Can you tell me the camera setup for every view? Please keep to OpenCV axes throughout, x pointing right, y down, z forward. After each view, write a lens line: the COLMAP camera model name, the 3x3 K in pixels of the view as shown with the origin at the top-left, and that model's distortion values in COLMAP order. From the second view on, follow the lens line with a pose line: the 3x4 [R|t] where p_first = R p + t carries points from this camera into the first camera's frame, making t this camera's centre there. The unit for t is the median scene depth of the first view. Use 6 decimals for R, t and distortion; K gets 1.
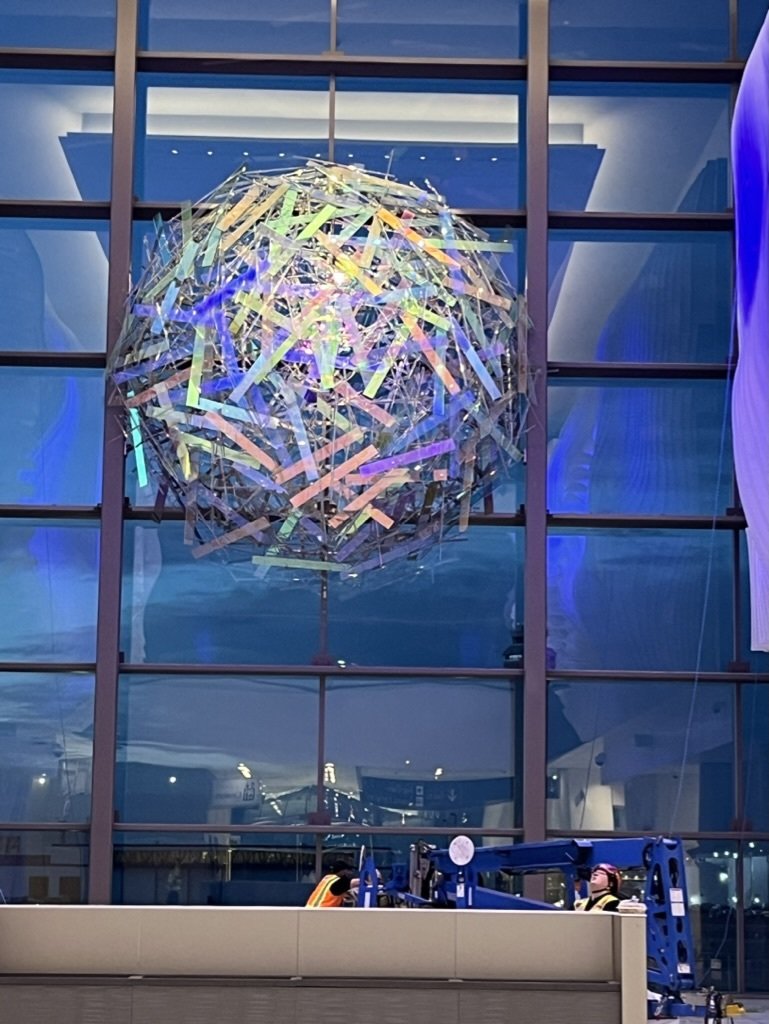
lens RADIAL K [[2232.6, 0, 387.4], [0, 2232.6, 548.3], [0, 0, 1]] dist [0.059355, 0.418993]
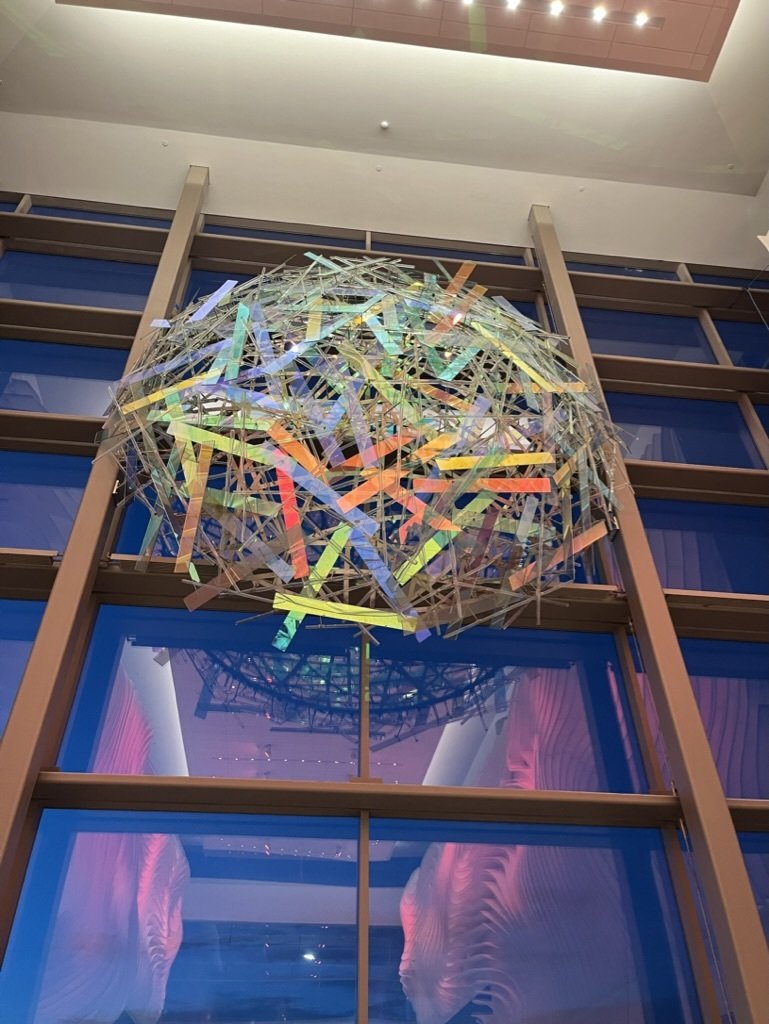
lens RADIAL K [[775.1, 0, 384.5], [0, 775.1, 512.0], [0, 0, 1]] dist [0.094451, -0.157490]
pose [[0.995255, 0.047008, 0.085197, -0.048999], [0.006769, 0.839997, -0.542549, 0.112666], [-0.097069, 0.540551, 0.835692, 0.794566]]
